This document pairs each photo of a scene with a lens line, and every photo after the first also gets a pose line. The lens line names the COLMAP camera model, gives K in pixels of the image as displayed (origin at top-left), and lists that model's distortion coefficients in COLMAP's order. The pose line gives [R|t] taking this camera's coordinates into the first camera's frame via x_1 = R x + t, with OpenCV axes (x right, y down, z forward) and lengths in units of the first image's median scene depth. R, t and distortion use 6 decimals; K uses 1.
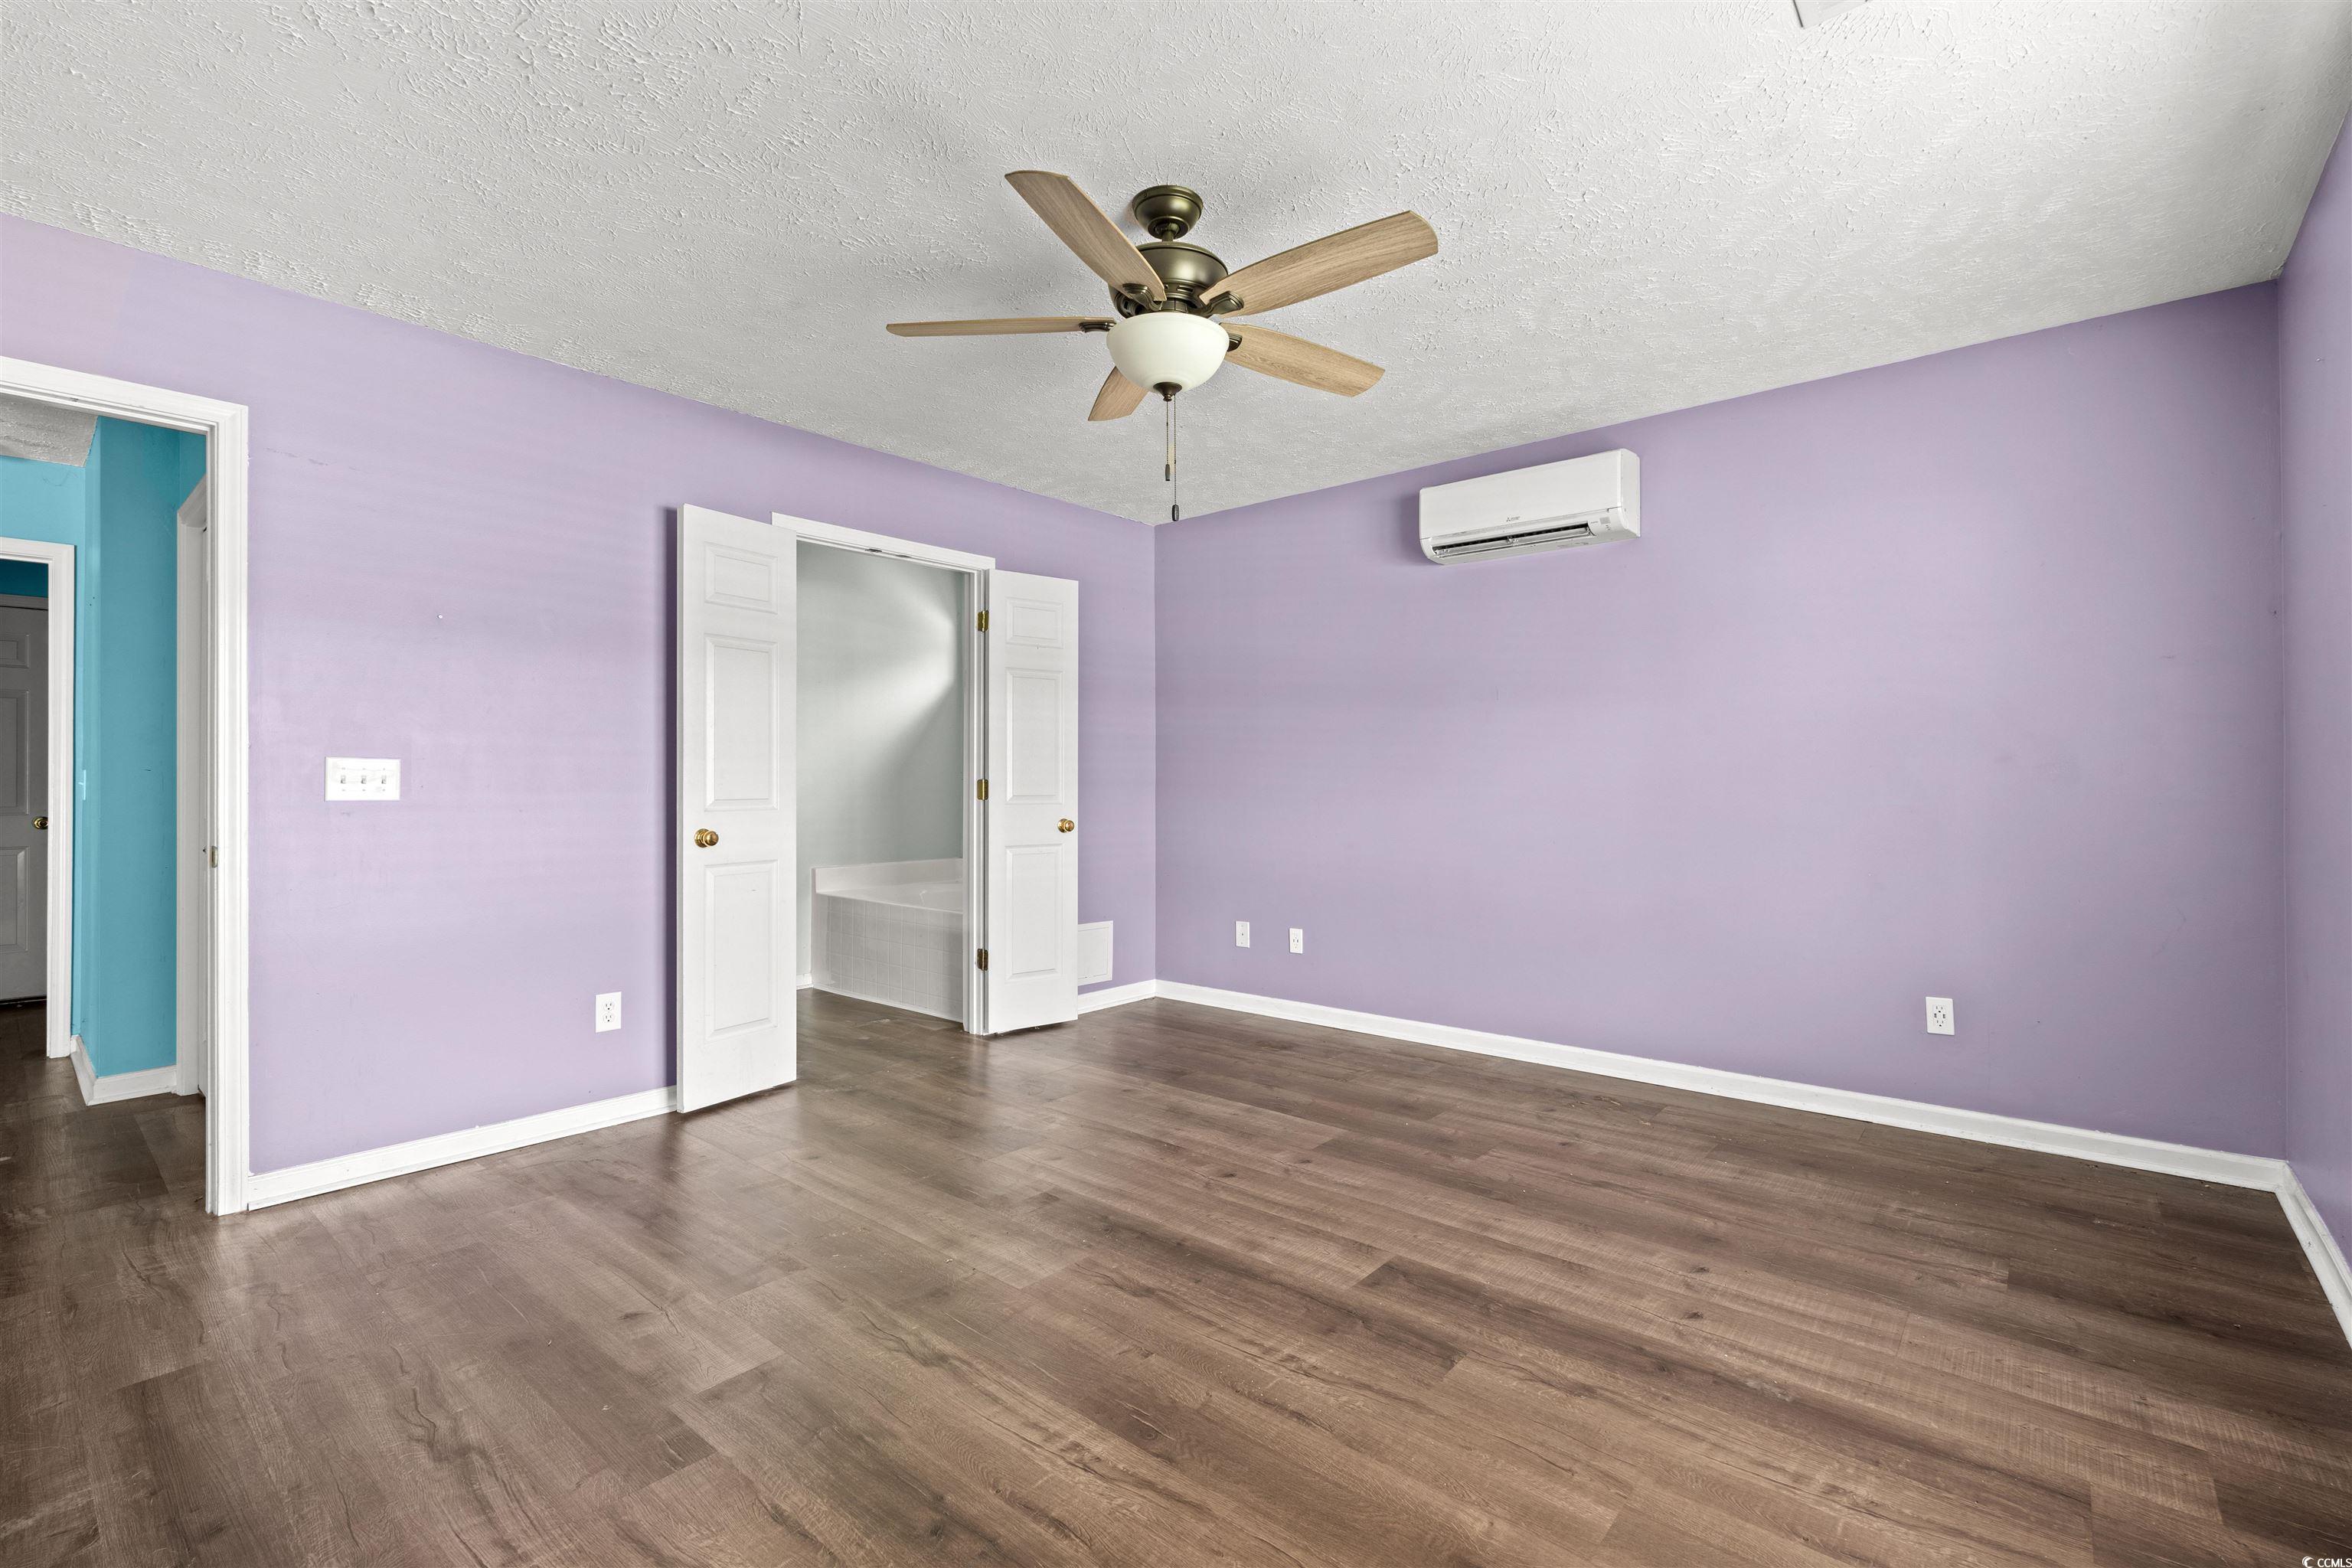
lens RADIAL K [[1050.4, 0, 1180.4], [0, 1050.4, 769.3], [0, 0, 1]] dist [0.000261, 0.000019]
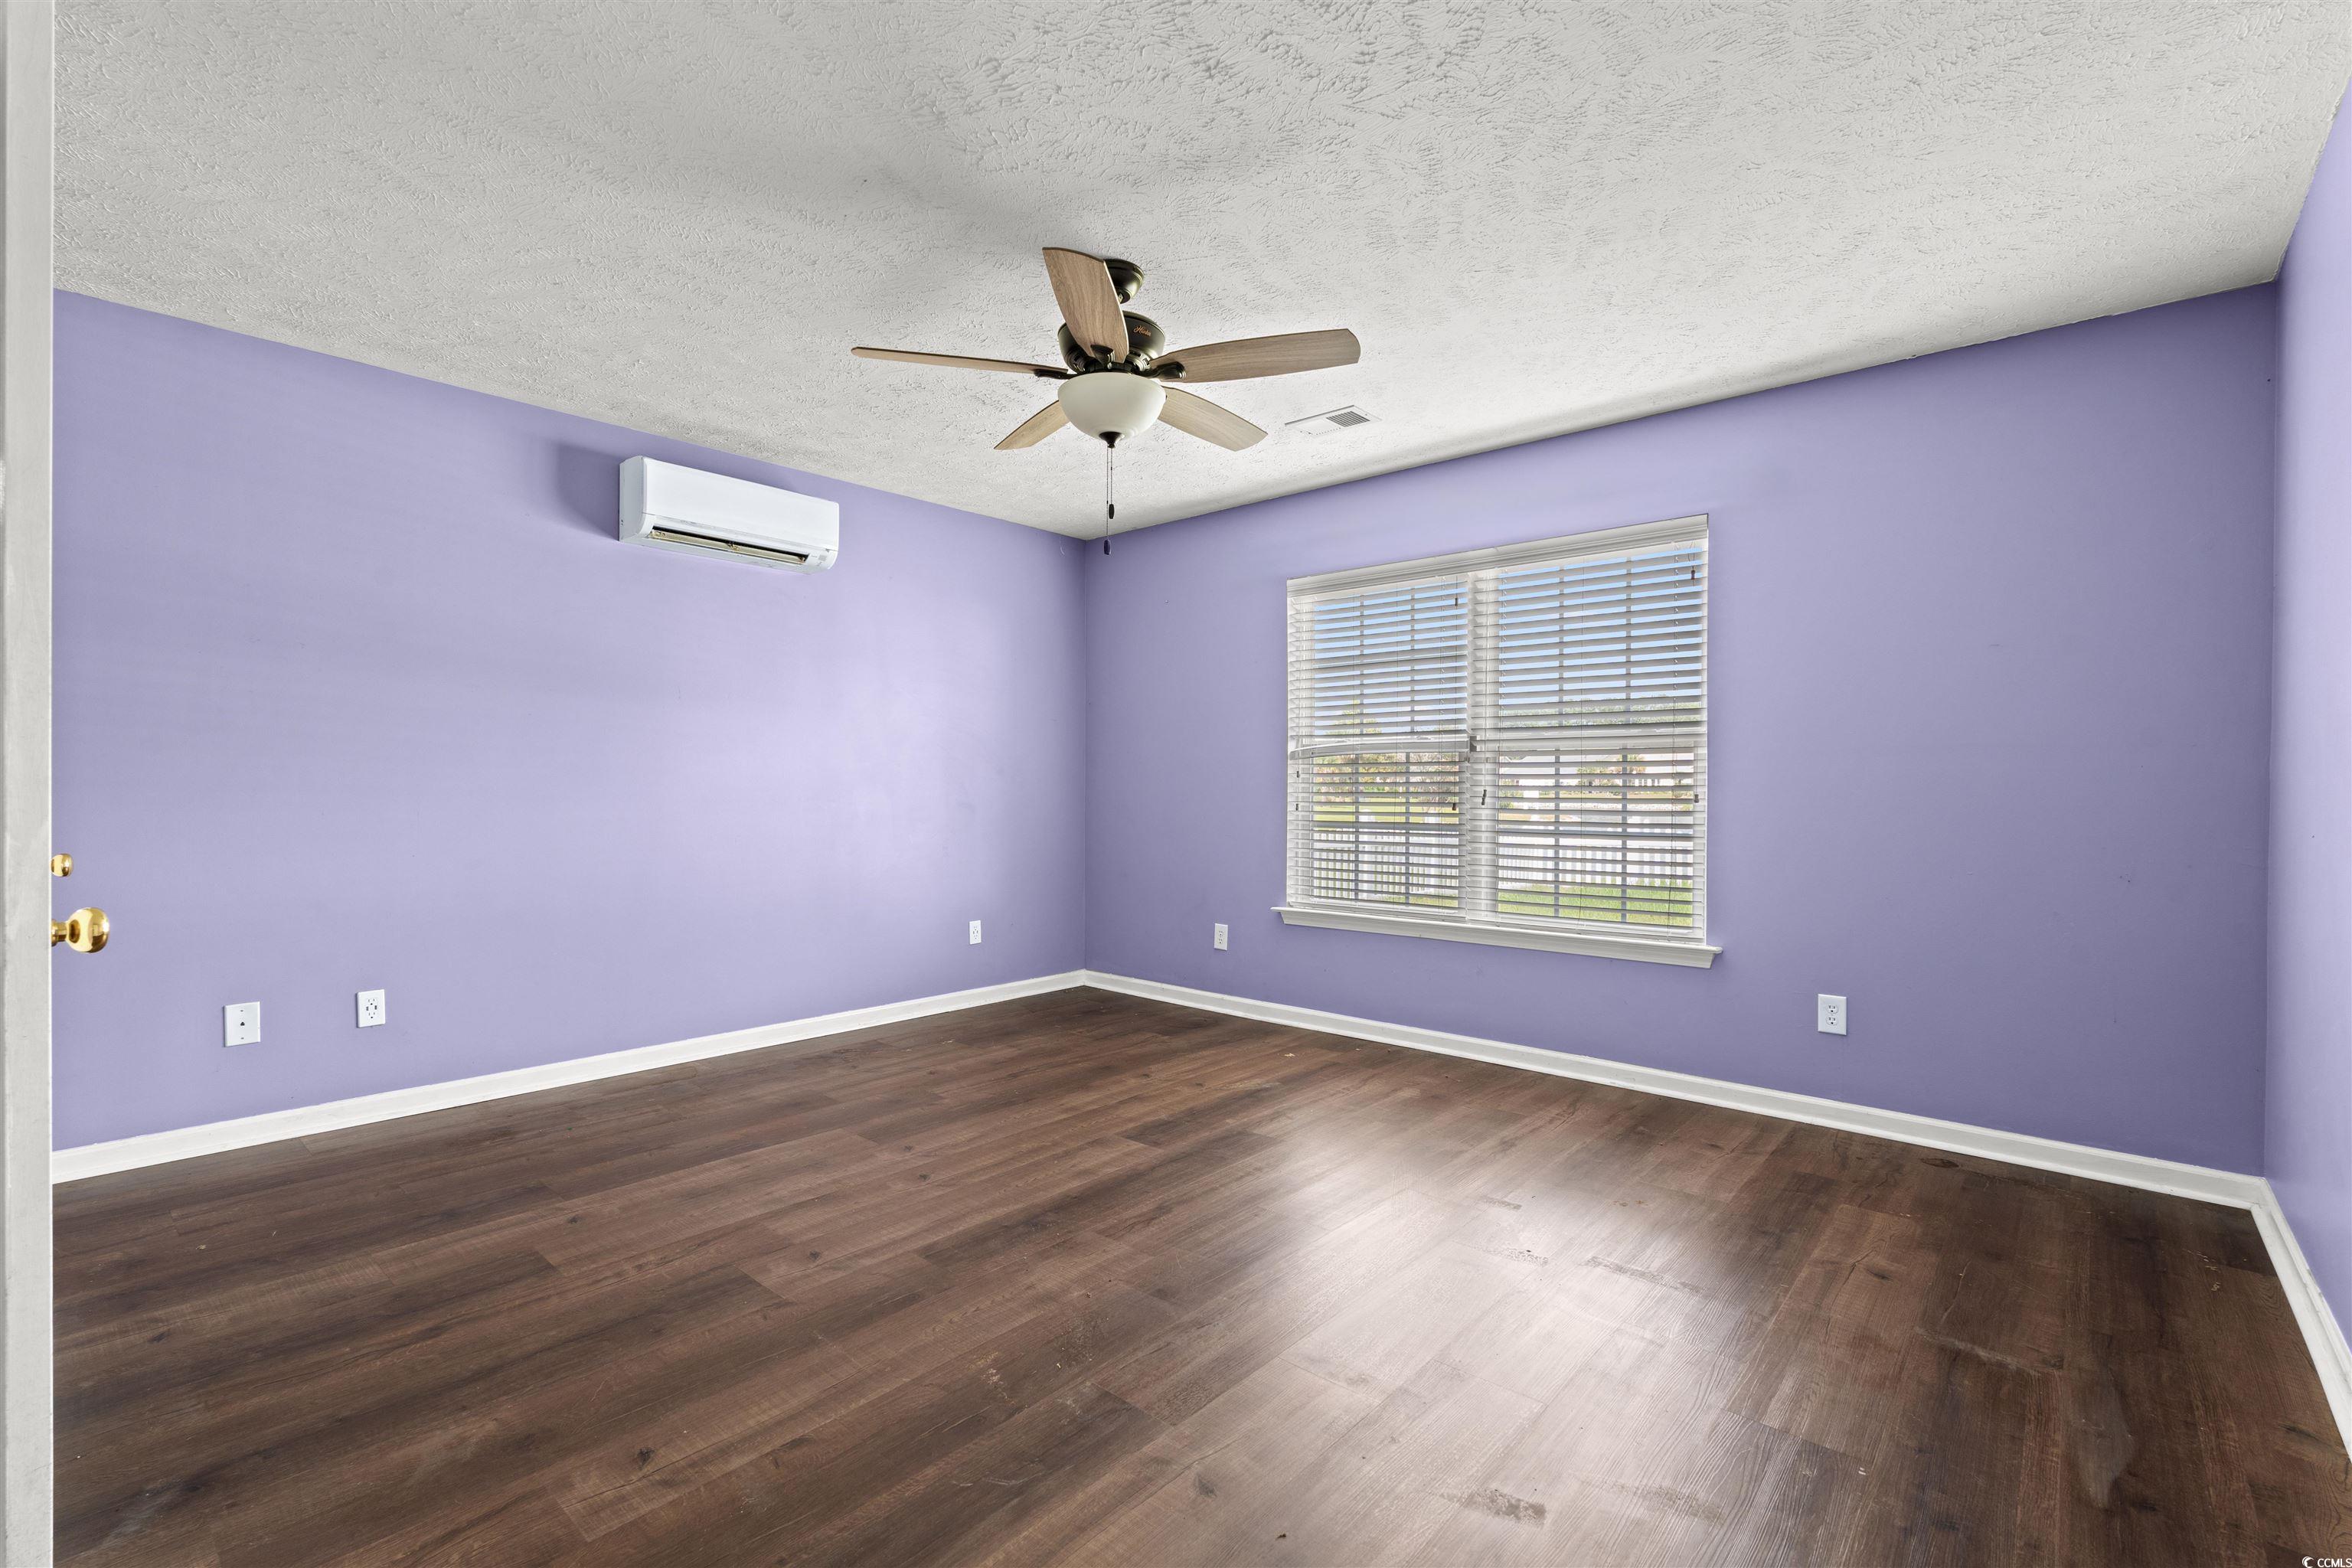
lens RADIAL K [[1050.4, 0, 1179.6], [0, 1050.4, 798.5], [0, 0, 1]] dist [0.000261, 0.000019]
pose [[0.006939, -0.014004, 0.999878, -0.894594], [-0.022954, 0.999636, 0.014160, 0.002434], [-0.999712, -0.023049, 0.006615, 0.706083]]
